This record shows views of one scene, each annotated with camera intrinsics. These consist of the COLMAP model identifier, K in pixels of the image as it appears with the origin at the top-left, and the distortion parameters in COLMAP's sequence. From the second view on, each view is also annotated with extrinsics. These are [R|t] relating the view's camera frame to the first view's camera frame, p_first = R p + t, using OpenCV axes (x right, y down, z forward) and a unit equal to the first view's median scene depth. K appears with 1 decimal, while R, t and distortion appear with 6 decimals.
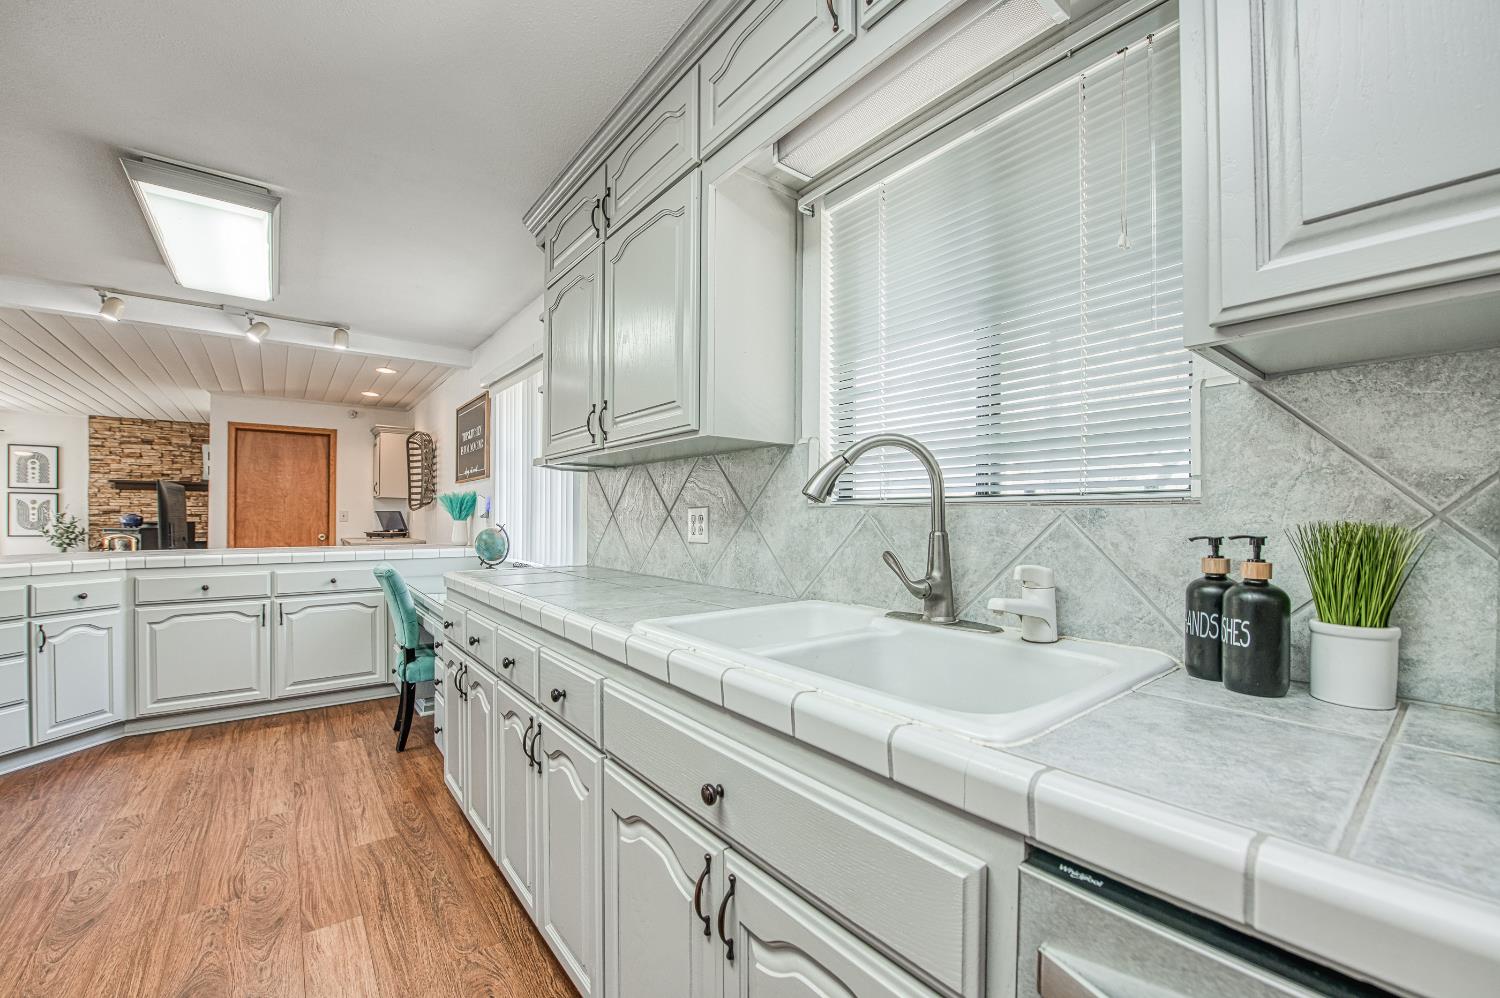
lens RADIAL K [[603.9, 0, 741.6], [0, 603.9, 515.8], [0, 0, 1]] dist [-0.006370, -0.002154]
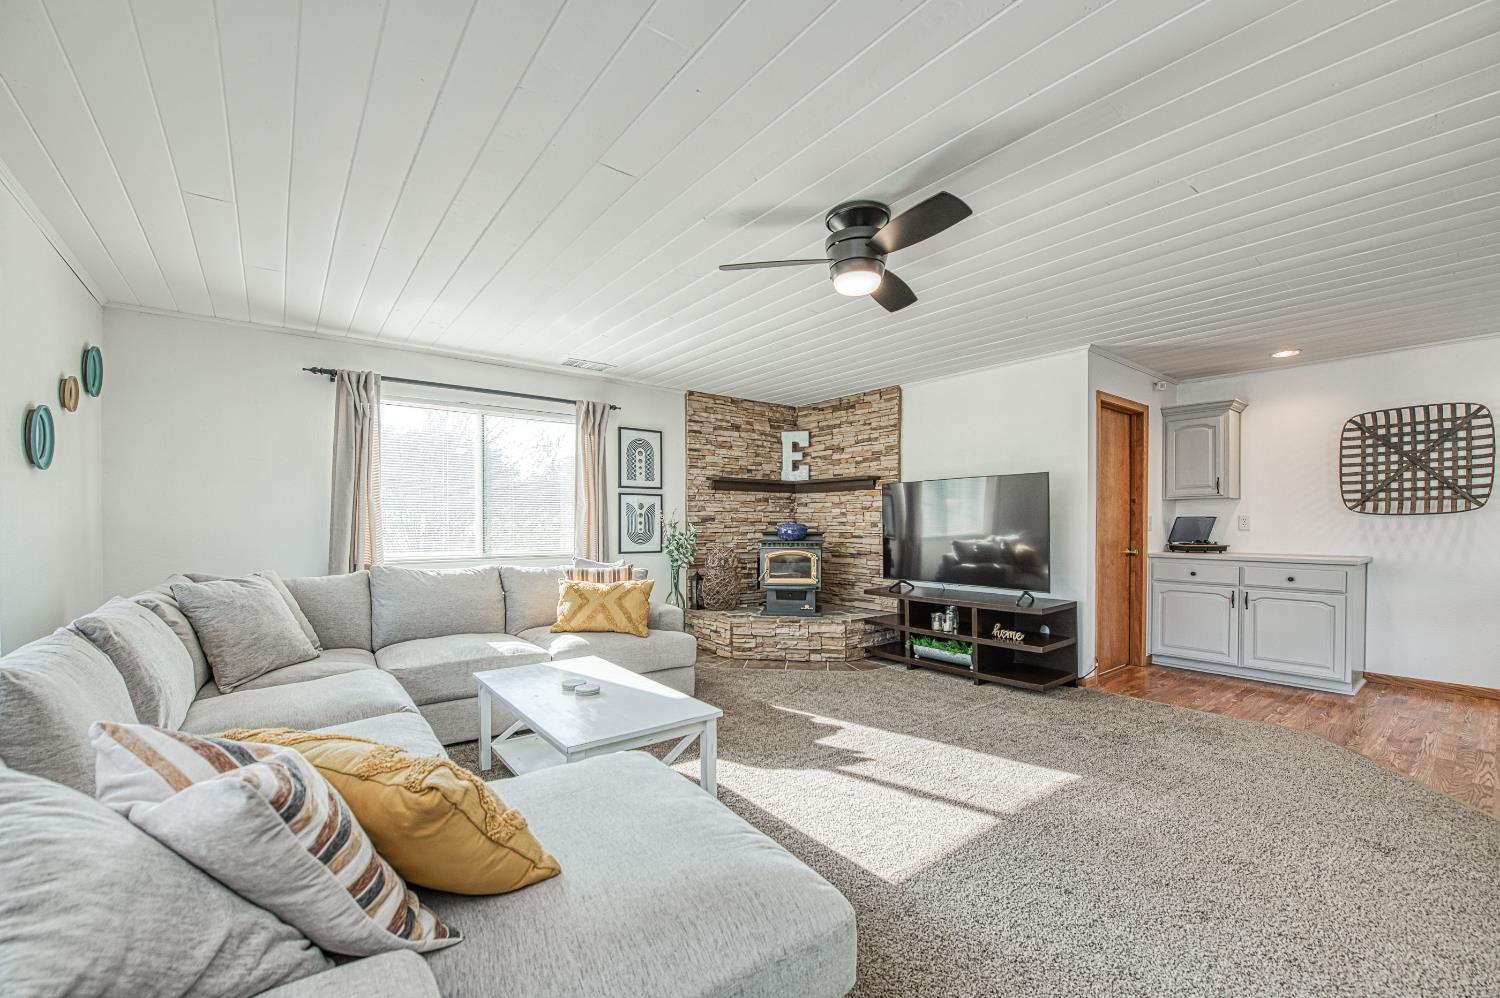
lens RADIAL K [[603.9, 0, 795.5], [0, 603.9, 529.1], [0, 0, 1]] dist [-0.006370, -0.002154]
pose [[0.999737, -0.004862, 0.022414, -1.157985], [0.004549, 0.999891, 0.014015, -0.005109], [-0.022480, -0.013910, 0.999651, 0.277275]]
